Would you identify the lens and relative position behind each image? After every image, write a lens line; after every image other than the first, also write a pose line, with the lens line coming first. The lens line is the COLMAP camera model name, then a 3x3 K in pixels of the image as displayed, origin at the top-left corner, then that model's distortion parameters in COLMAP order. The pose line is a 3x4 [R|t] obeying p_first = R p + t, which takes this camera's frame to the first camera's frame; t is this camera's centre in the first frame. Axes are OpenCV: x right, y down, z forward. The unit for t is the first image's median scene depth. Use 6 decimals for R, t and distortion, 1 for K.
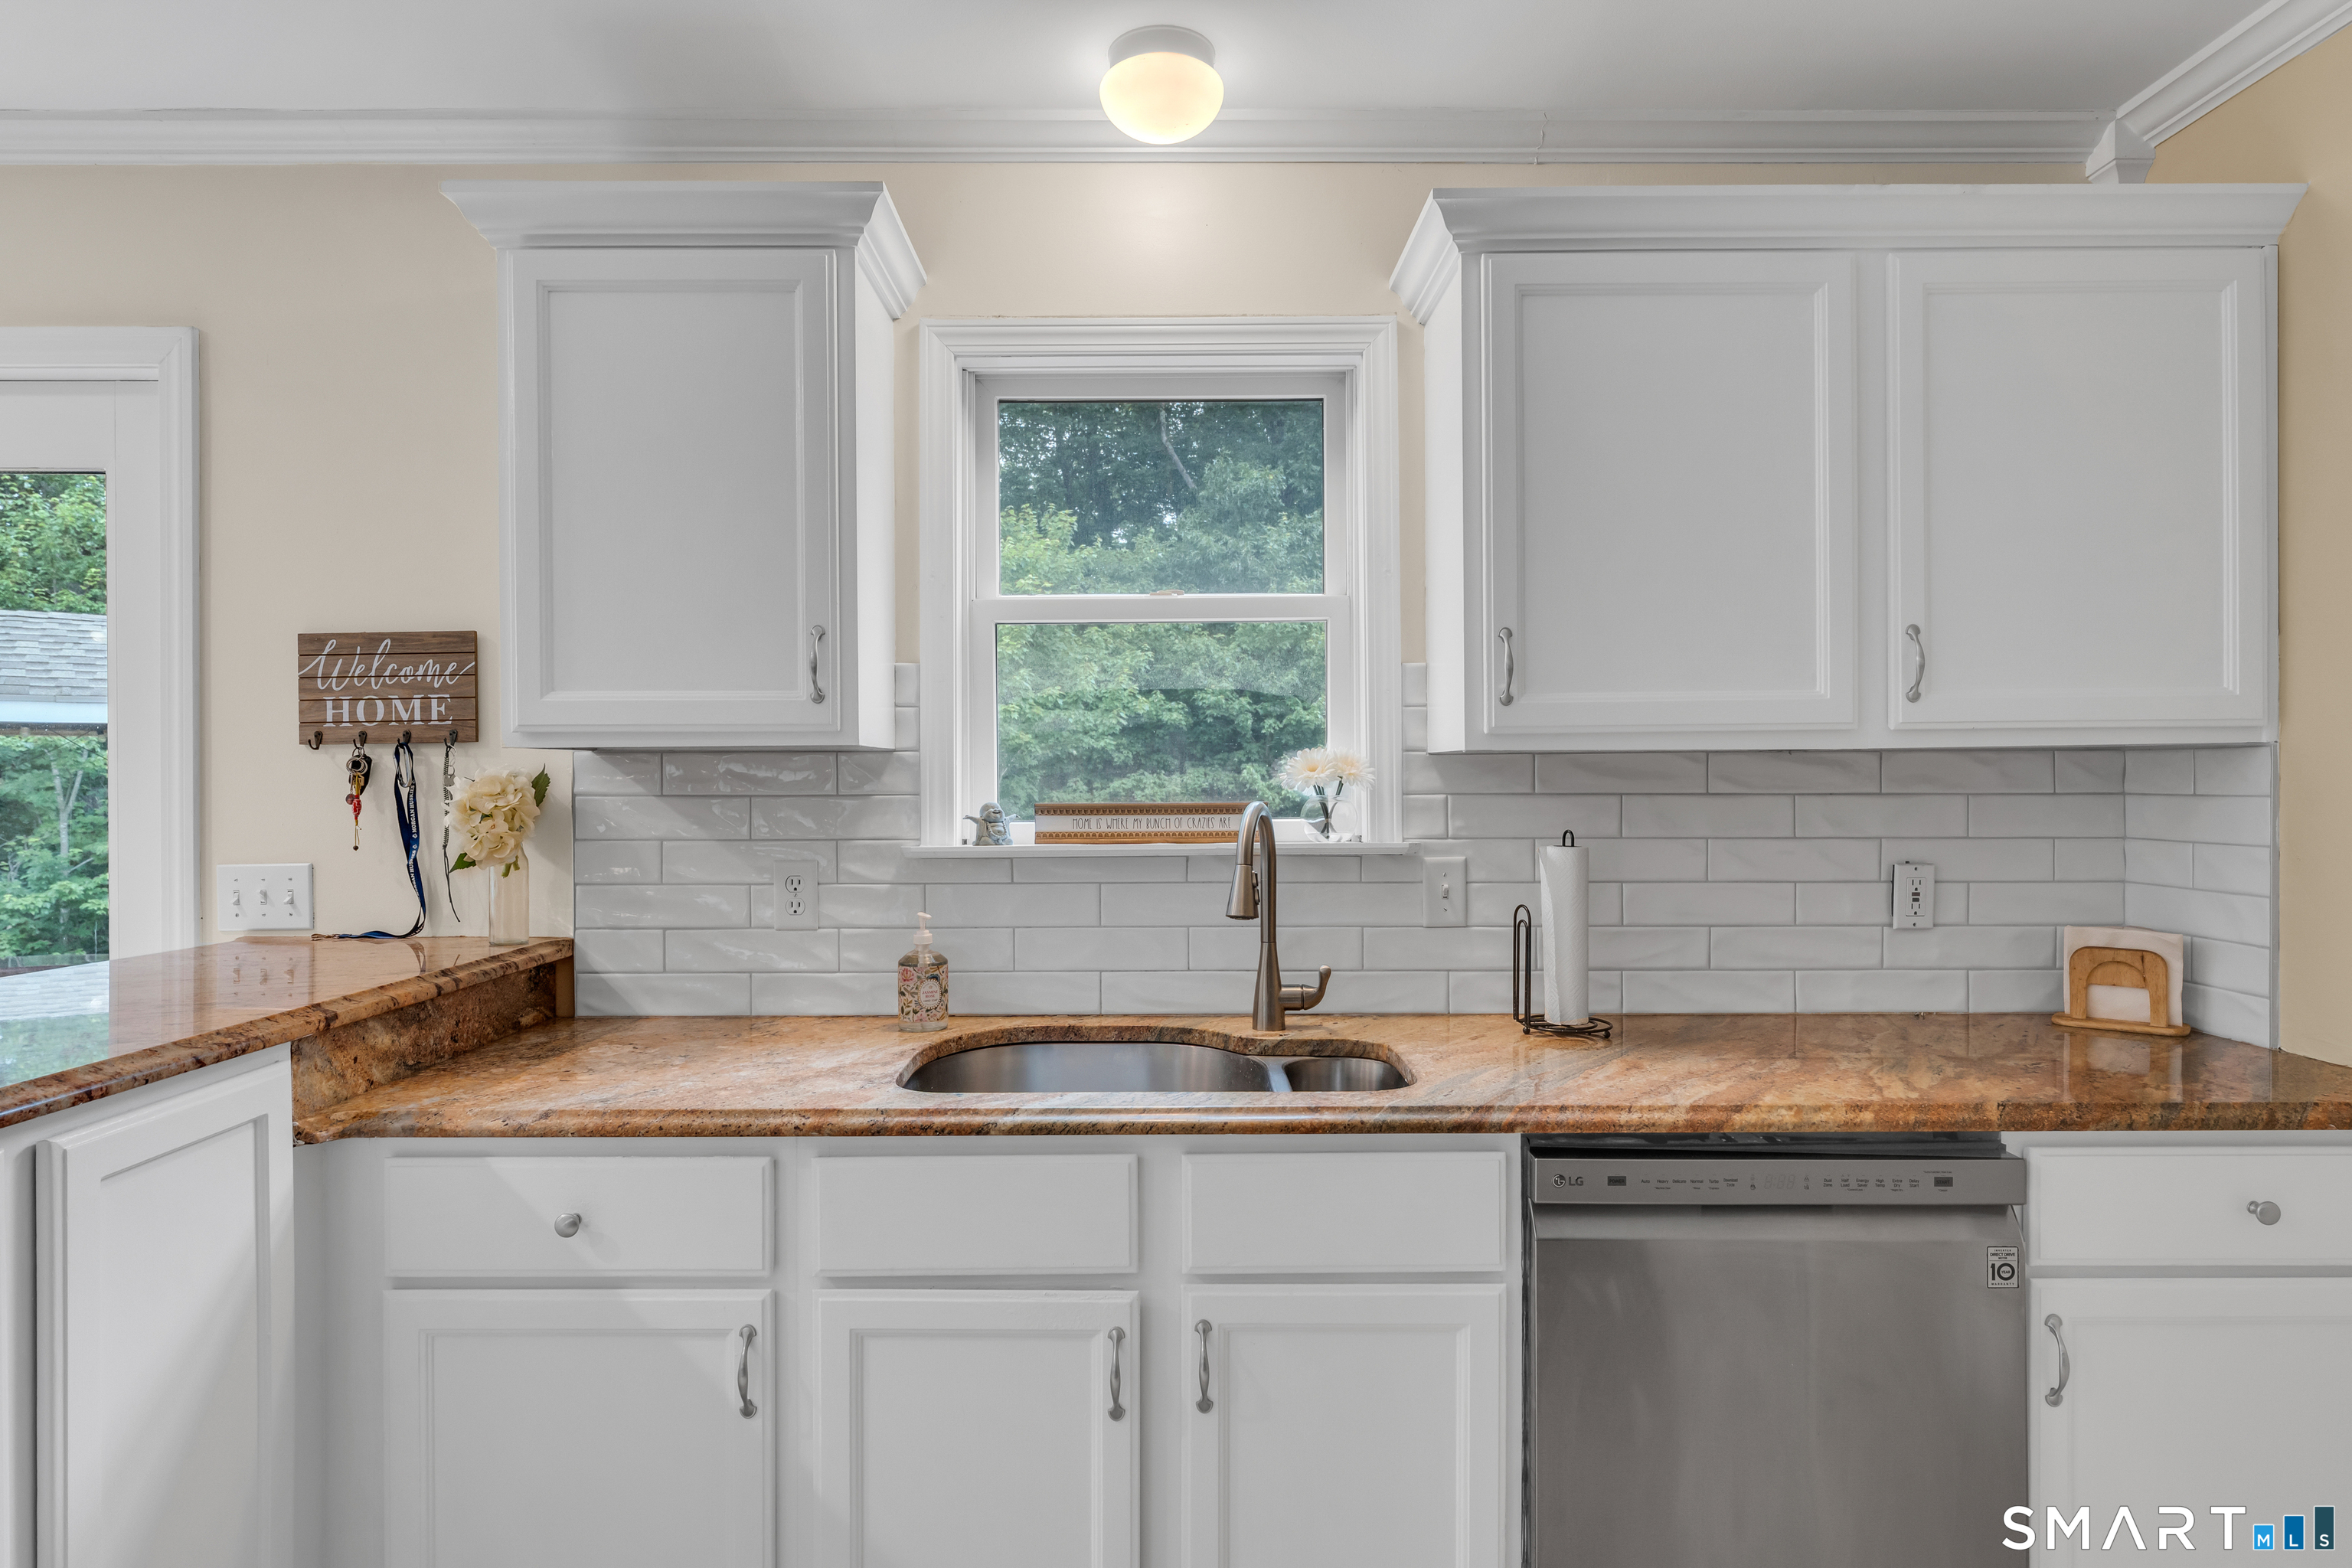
lens RADIAL K [[1303.4, 0, 1176.0], [0, 1303.4, 784.0], [0, 0, 1]] dist [-0.000040, 0.000051]
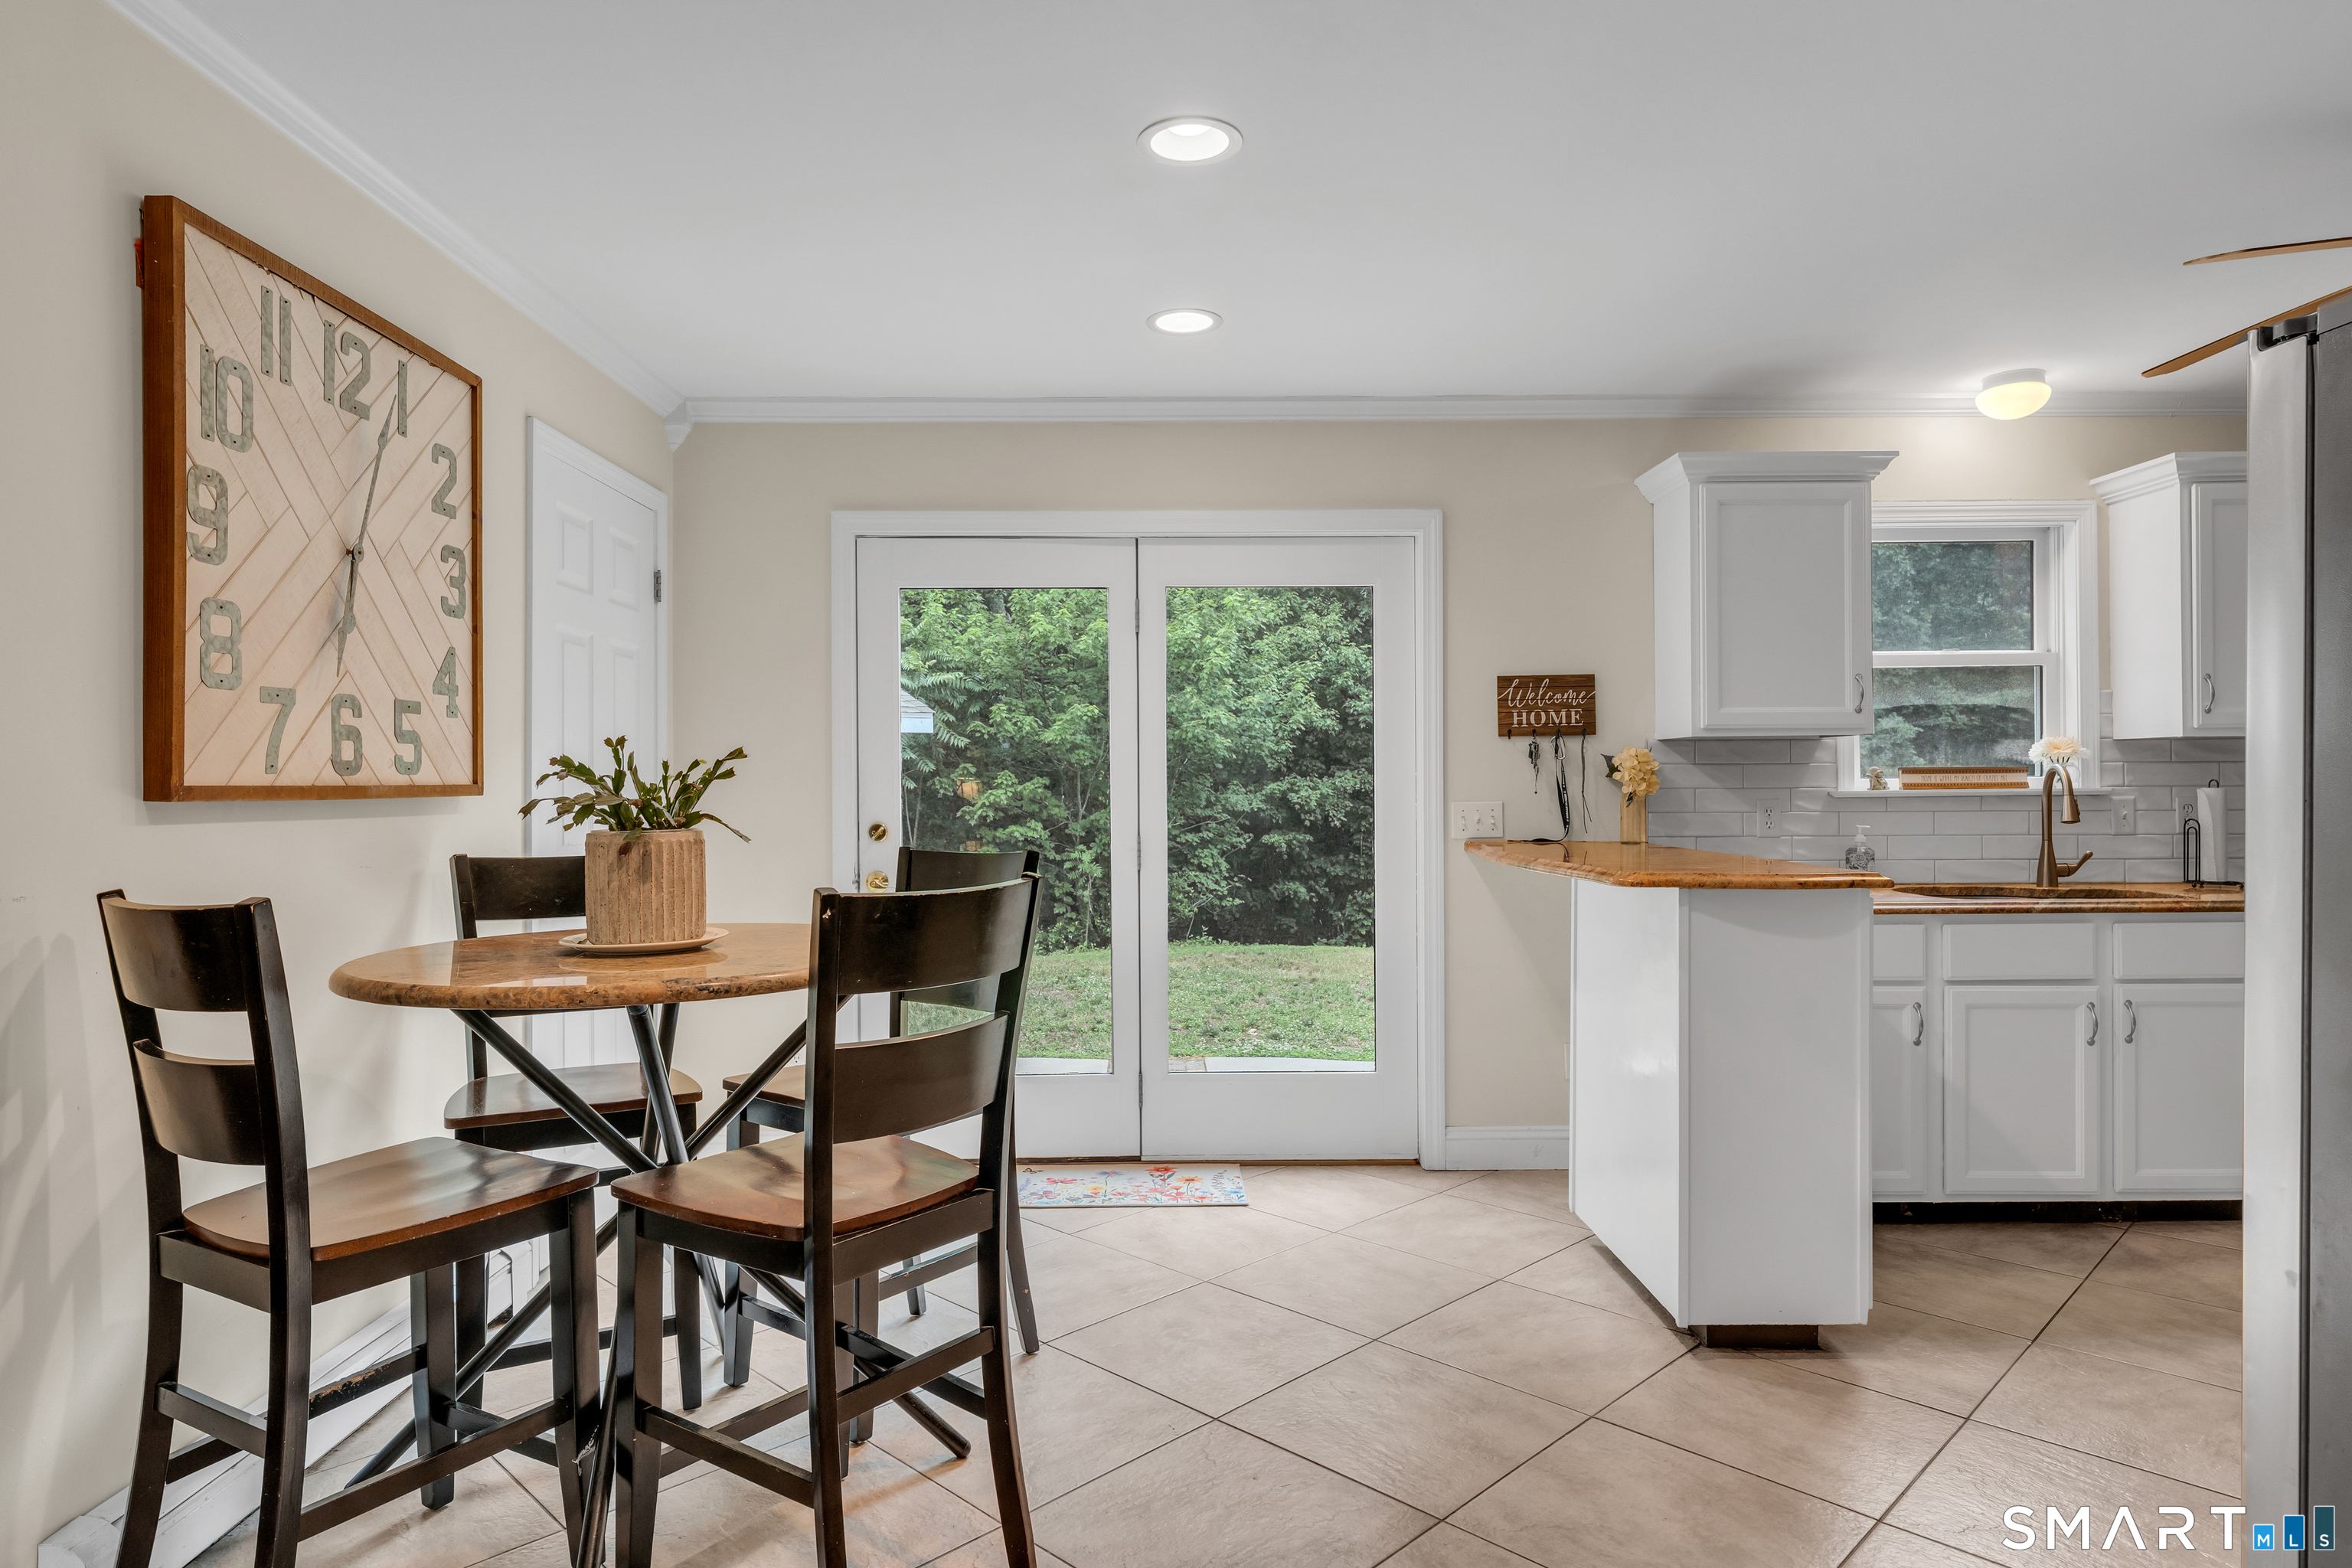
lens RADIAL K [[1349.9, 0, 1176.0], [0, 1349.9, 784.0], [0, 0, 1]] dist [-0.000049, -0.001009]
pose [[0.999992, -0.002622, -0.003144, -1.120667], [0.002601, 0.999973, -0.006808, 0.048239], [0.003162, 0.006800, 0.999972, -0.896481]]
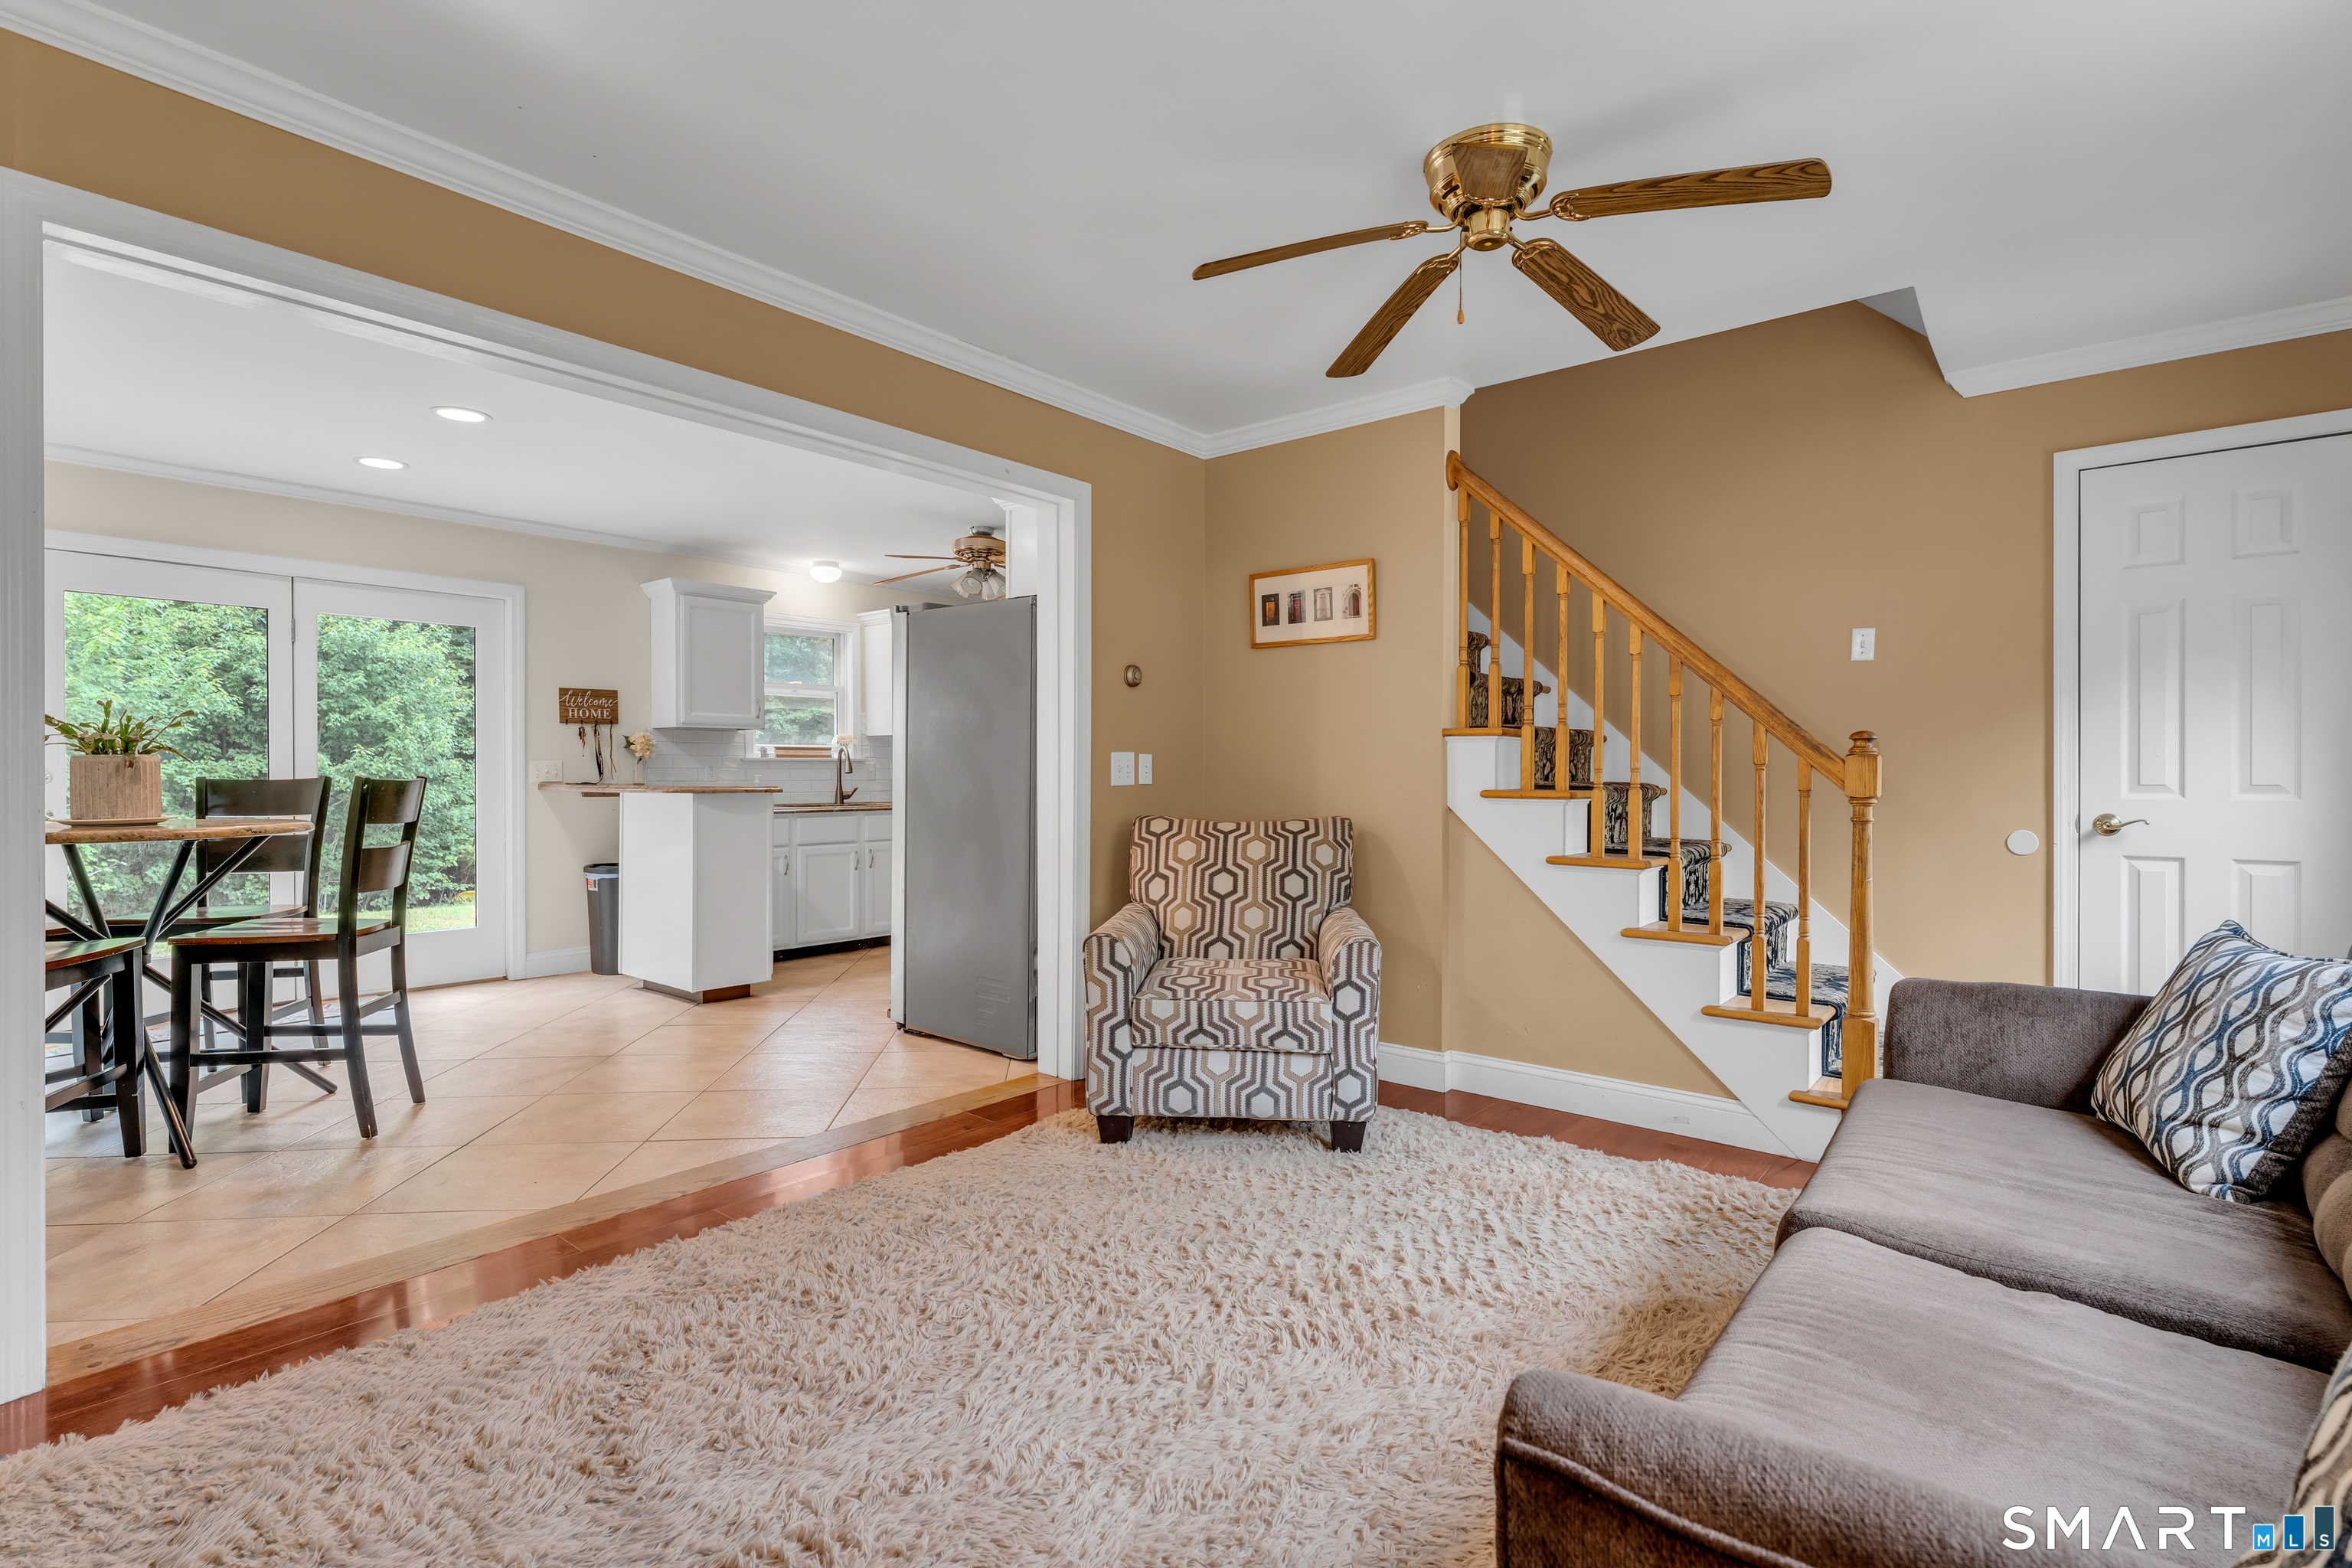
lens RADIAL K [[1096.1, 0, 1176.0], [0, 1096.1, 784.0], [0, 0, 1]] dist [-0.003070, -0.000210]
pose [[0.645470, -0.003793, 0.763776, -1.735432], [0.002900, 0.999993, 0.002515, 0.115084], [-0.763780, 0.000592, 0.645477, -1.848350]]
